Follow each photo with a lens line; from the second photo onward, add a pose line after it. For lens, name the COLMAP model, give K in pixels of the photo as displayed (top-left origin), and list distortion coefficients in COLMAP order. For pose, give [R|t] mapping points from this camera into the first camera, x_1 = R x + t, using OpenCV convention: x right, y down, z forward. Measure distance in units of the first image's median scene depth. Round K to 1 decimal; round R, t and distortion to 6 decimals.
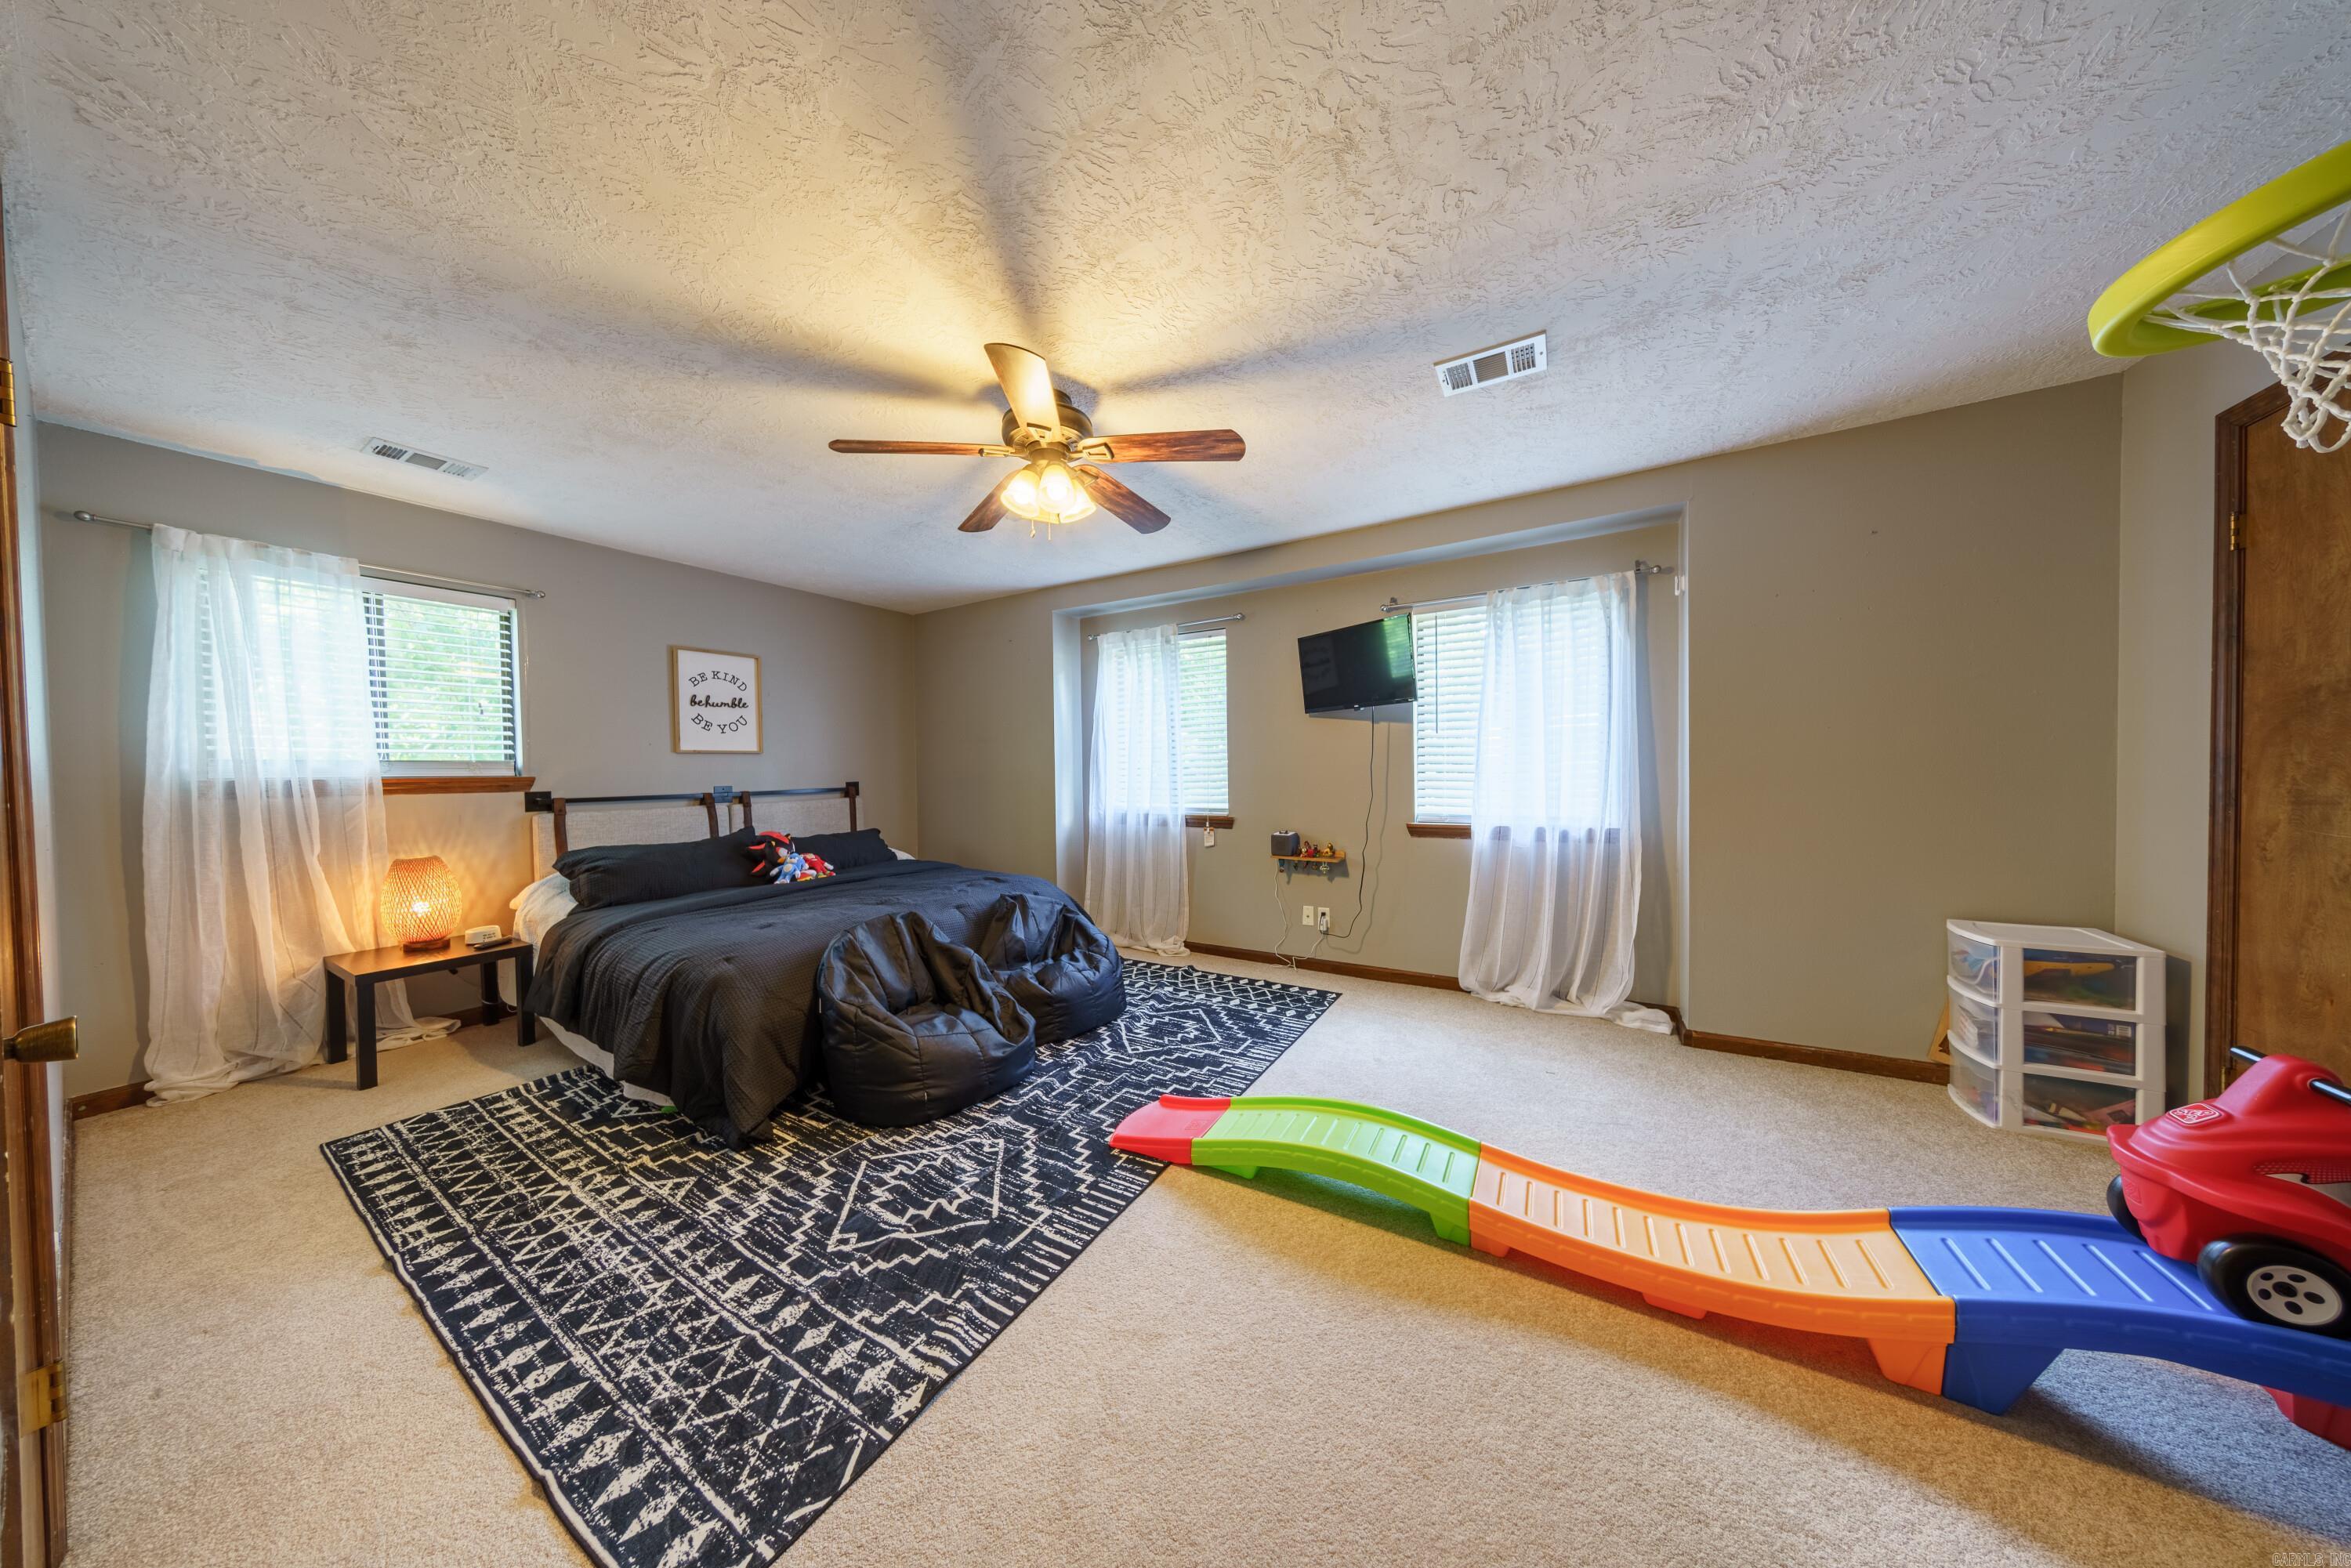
lens RADIAL K [[670.6, 0, 1172.1], [0, 670.6, 784.2], [0, 0, 1]] dist [-0.004990, 0.000157]
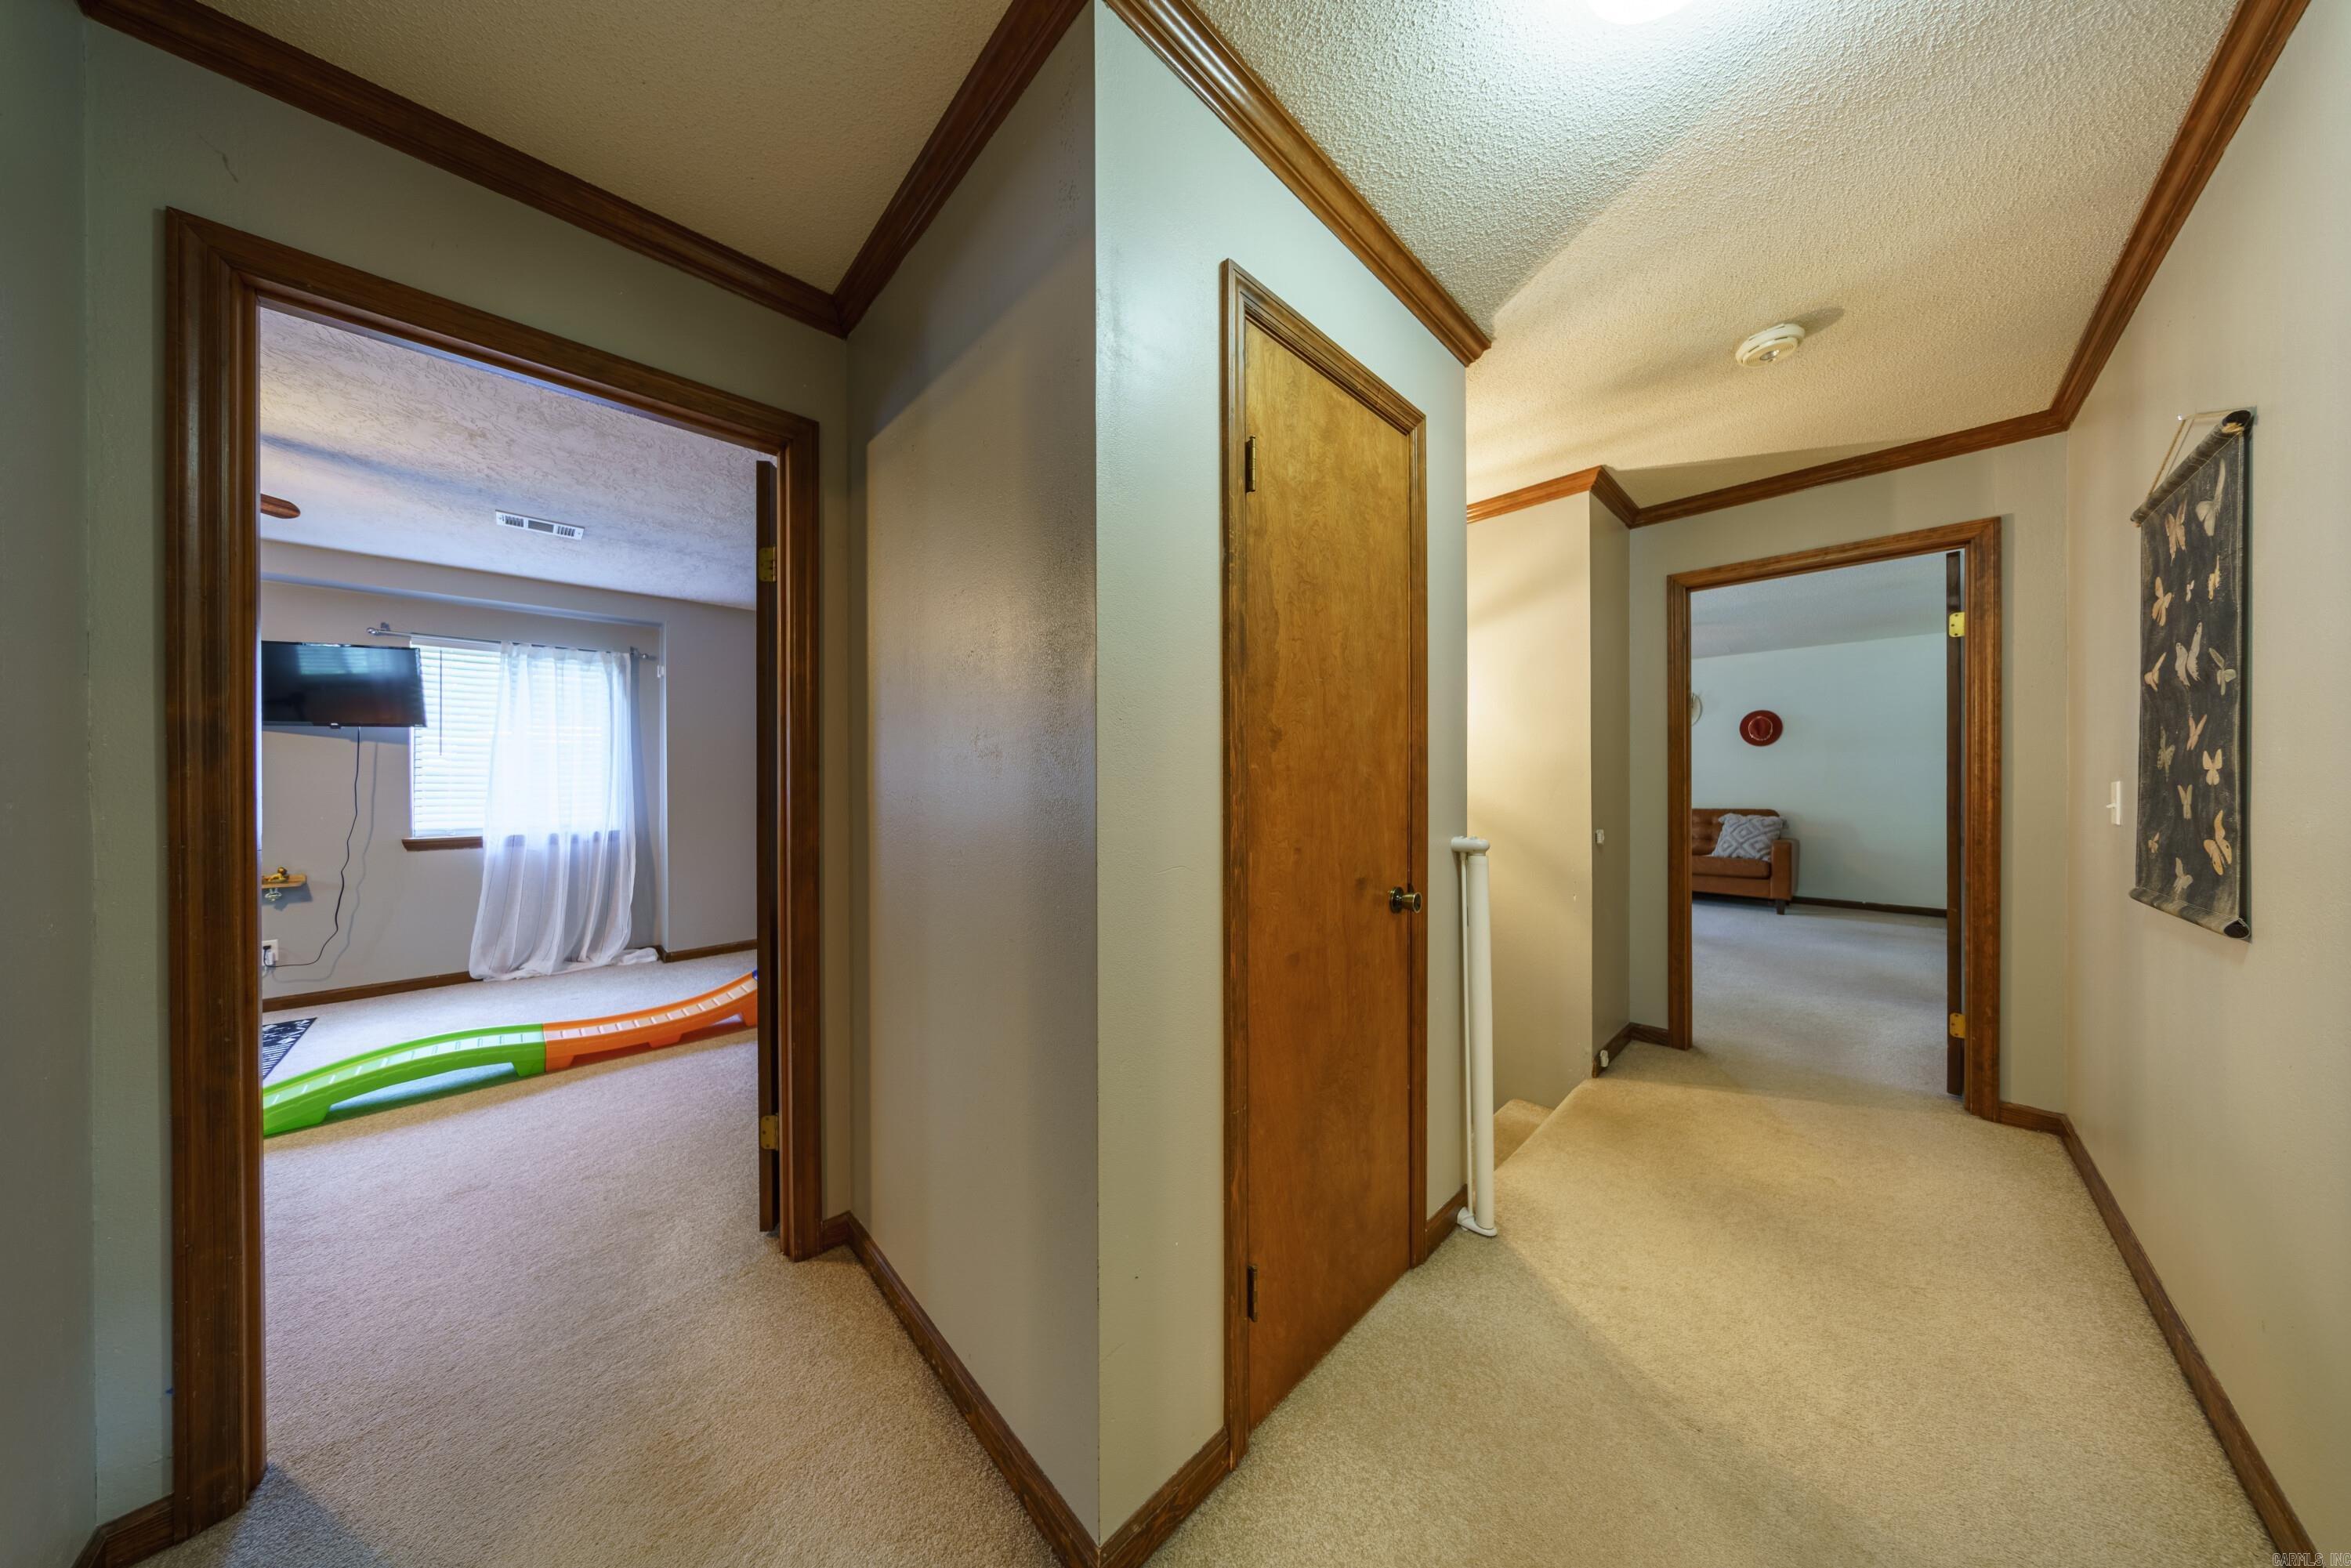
lens RADIAL K [[670.6, 0, 1172.1], [0, 670.6, 784.2], [0, 0, 1]] dist [-0.004990, 0.000157]
pose [[0.258042, 0.012506, 0.966053, -0.406129], [0.020366, 0.999624, -0.018380, 0.017921], [-0.965919, 0.024418, 0.257691, -0.510768]]
